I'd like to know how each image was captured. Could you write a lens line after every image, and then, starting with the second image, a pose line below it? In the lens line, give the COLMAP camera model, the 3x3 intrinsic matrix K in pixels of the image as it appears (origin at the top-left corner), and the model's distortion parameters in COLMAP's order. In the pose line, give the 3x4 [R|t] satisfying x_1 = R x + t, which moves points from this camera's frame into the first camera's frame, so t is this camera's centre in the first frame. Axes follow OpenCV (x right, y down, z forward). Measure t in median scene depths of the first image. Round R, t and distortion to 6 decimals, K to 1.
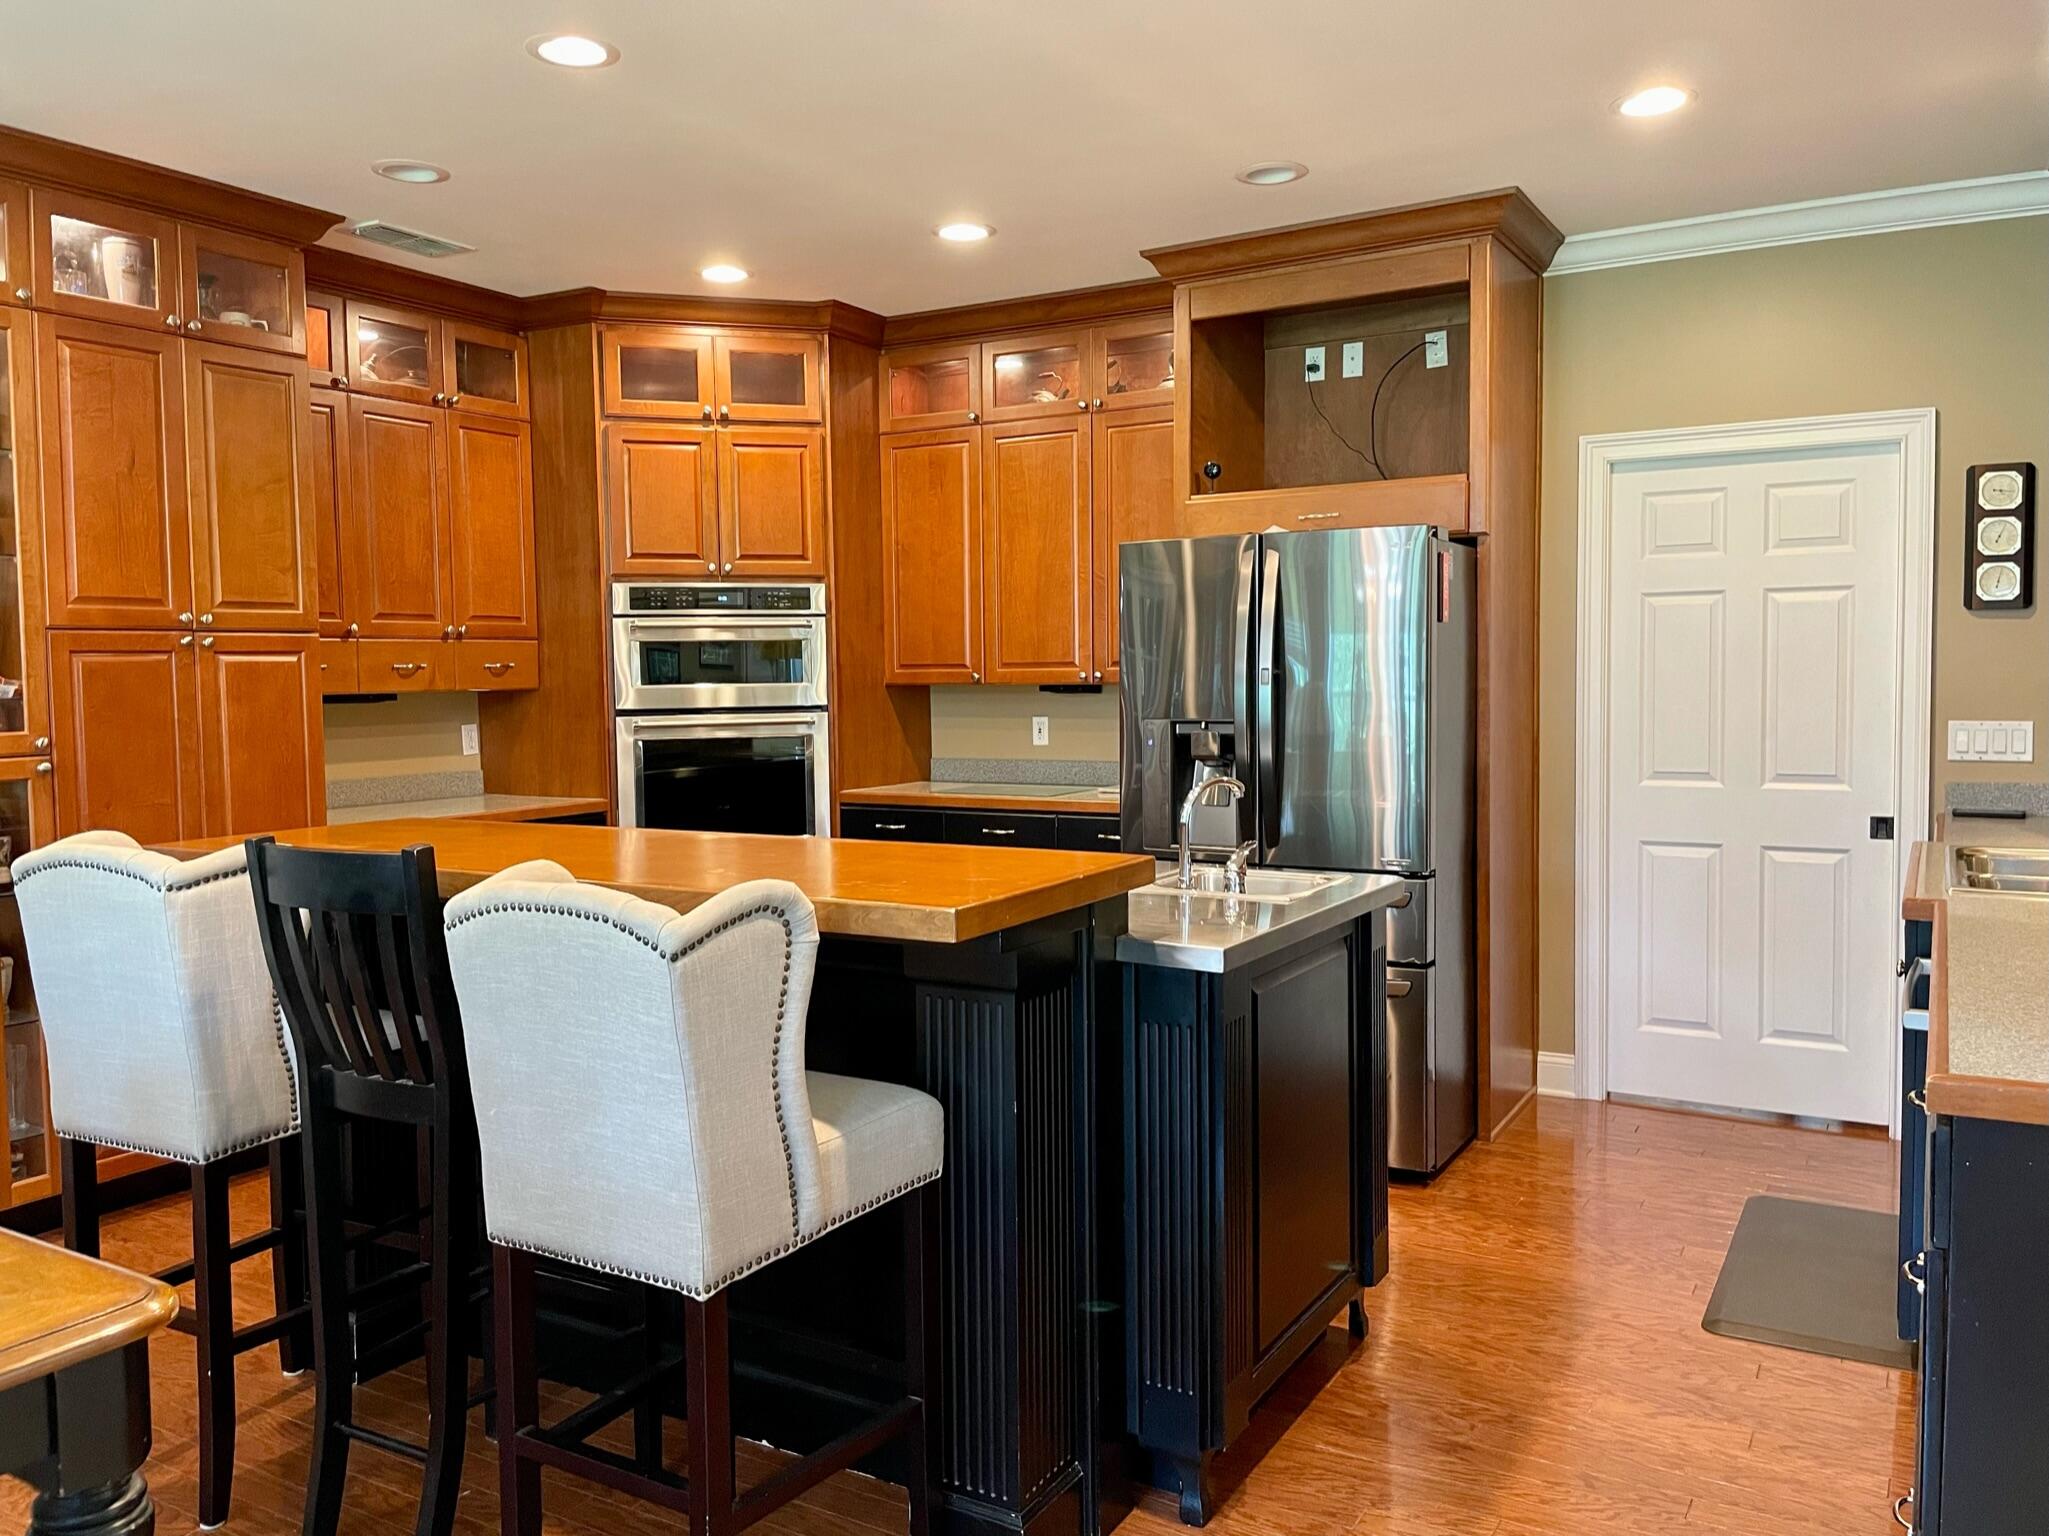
lens RADIAL K [[1584.3, 0, 1025.0], [0, 1584.3, 759.4], [0, 0, 1]] dist [0.076934, -0.079054]
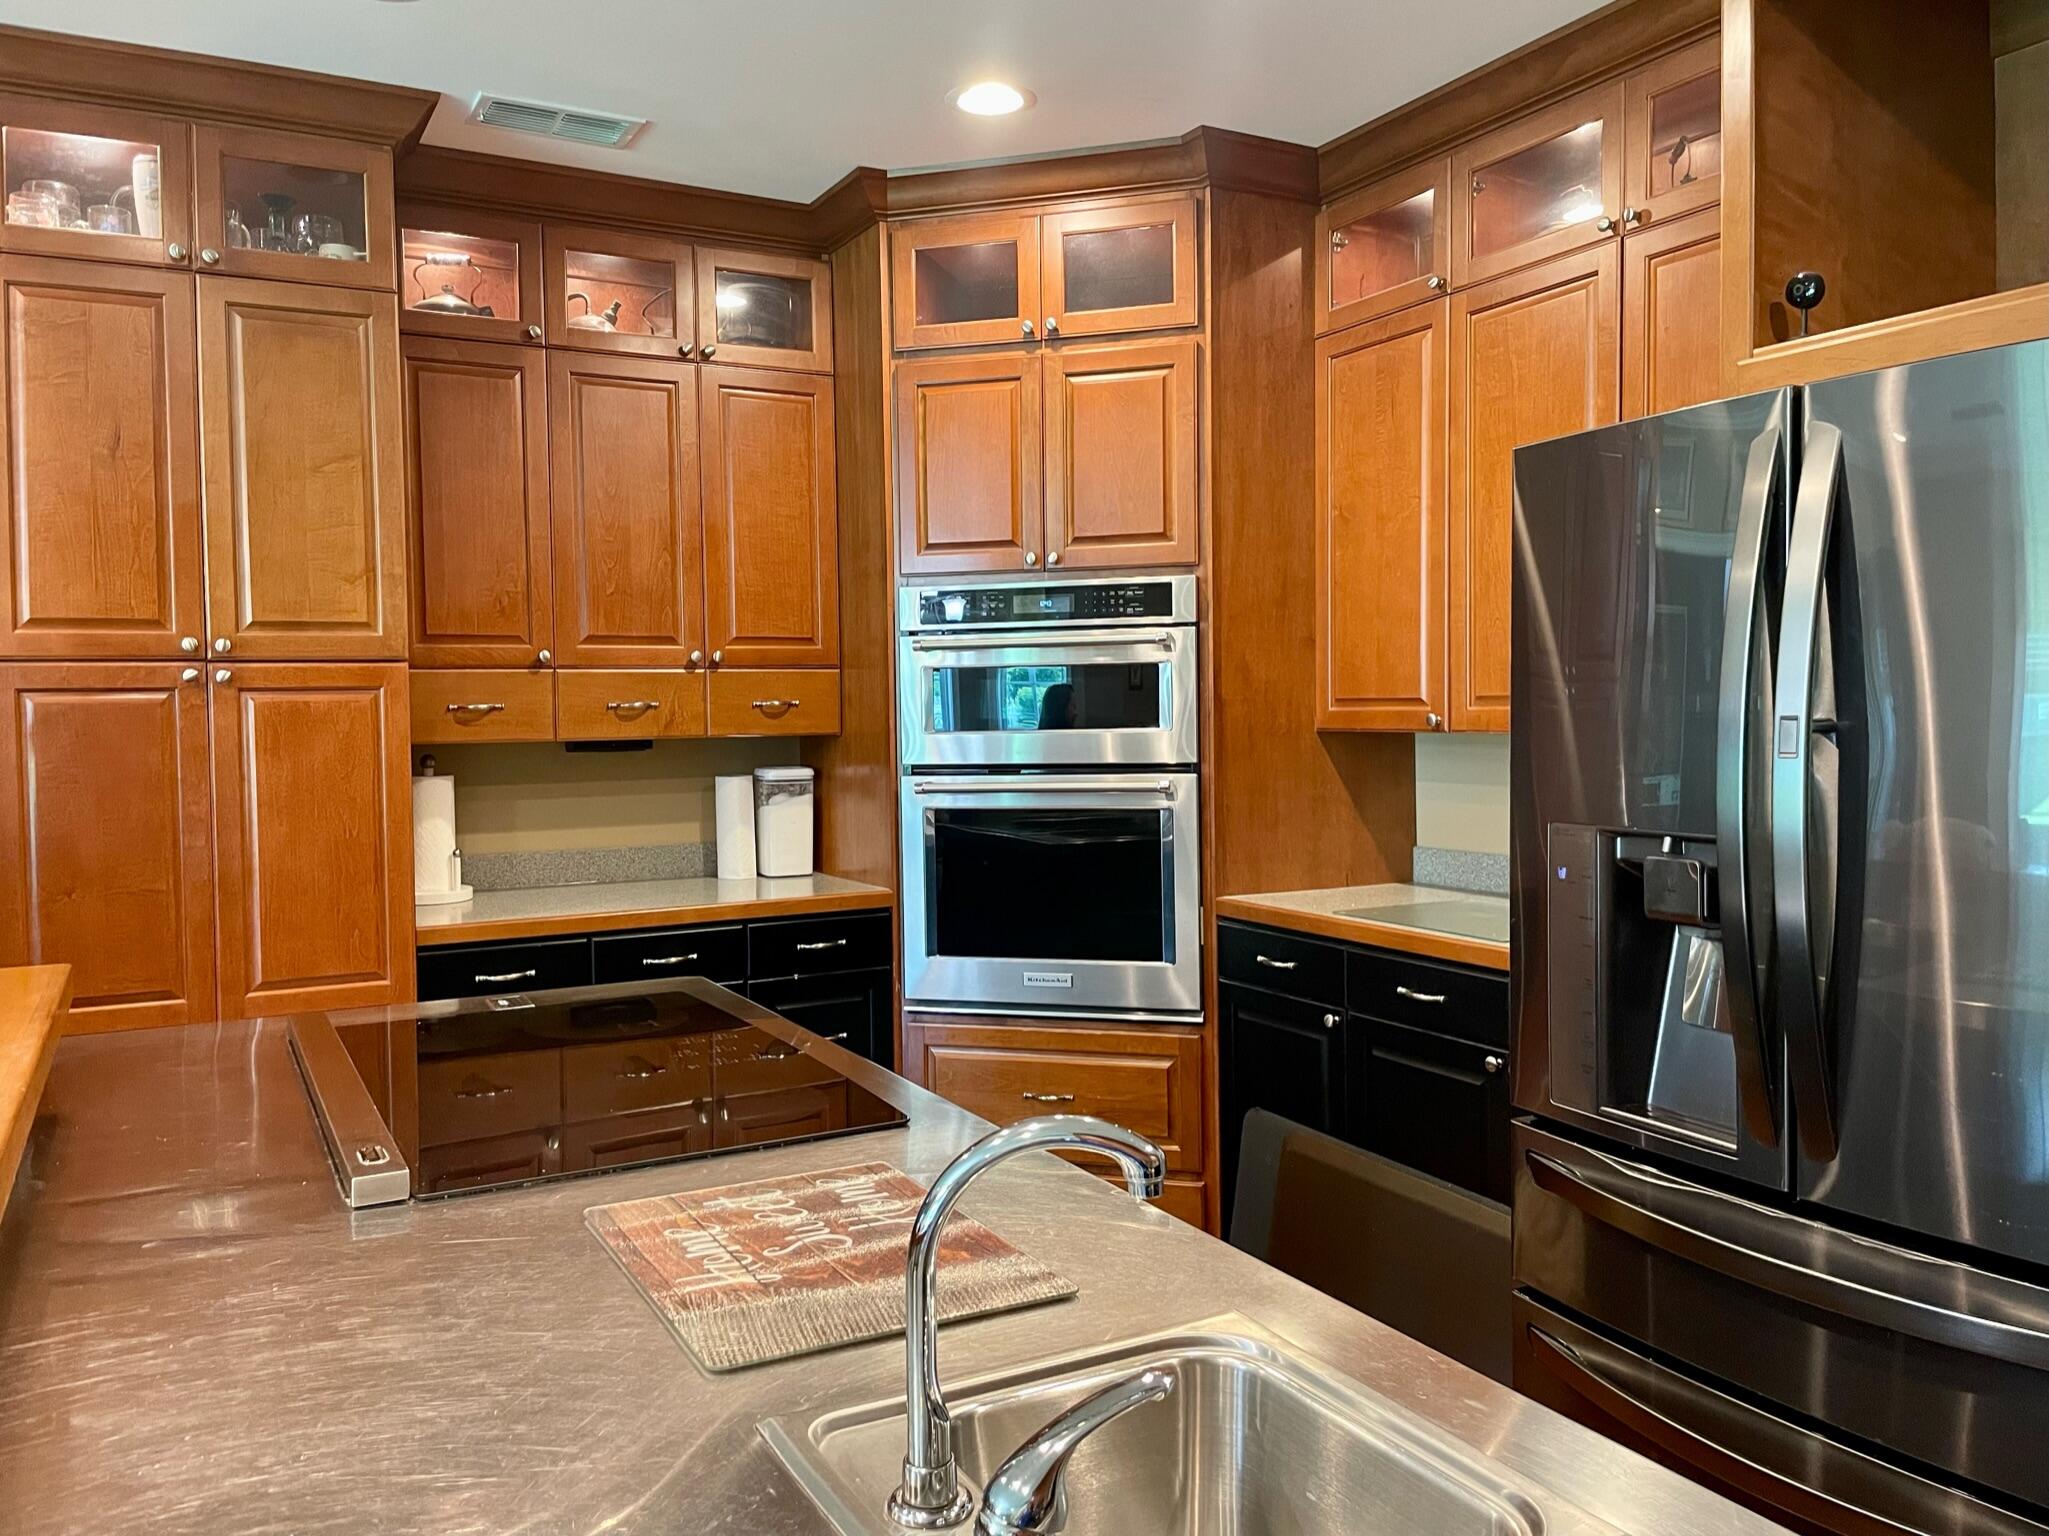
lens RADIAL K [[1584.3, 0, 1021.1], [0, 1584.3, 773.0], [0, 0, 1]] dist [0.076934, -0.079054]
pose [[0.850976, 0.020224, -0.524815, 0.157810], [-0.026626, 0.999635, -0.004654, -0.025619], [0.524529, 0.017934, 0.851204, 0.422996]]
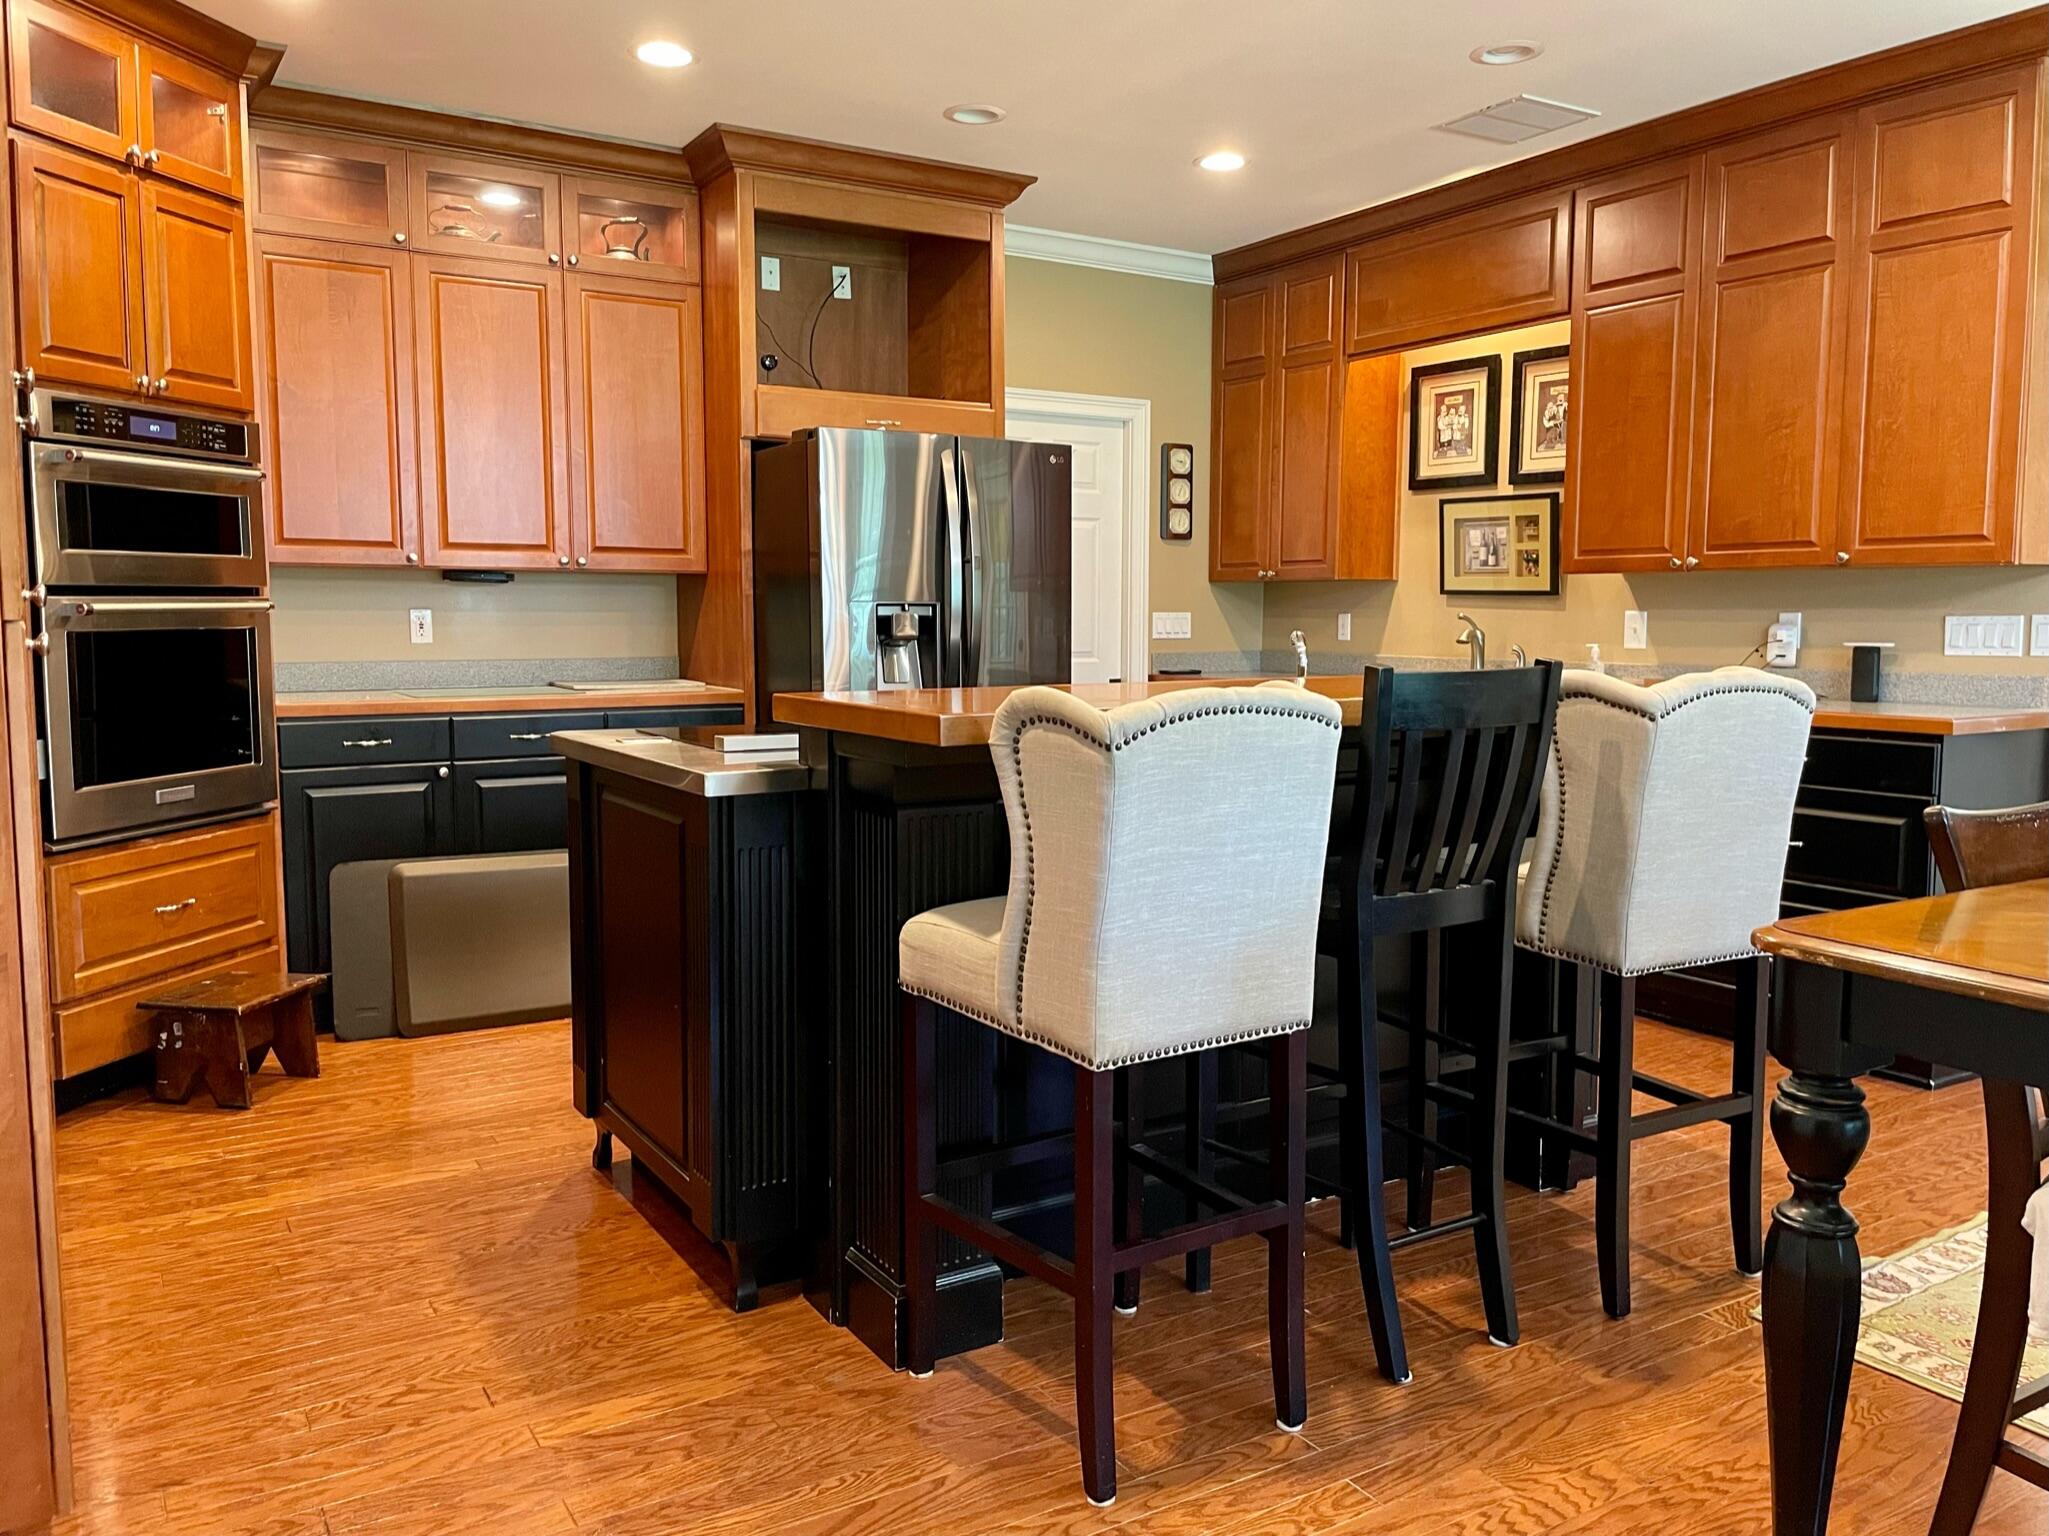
lens RADIAL K [[1584.3, 0, 1031.3], [0, 1584.3, 763.3], [0, 0, 1]] dist [0.076934, -0.079054]
pose [[0.465483, -0.073054, 0.882037, -0.650576], [0.040238, 0.997304, 0.061366, 0.017183], [-0.884142, 0.006926, 0.467168, 0.333543]]
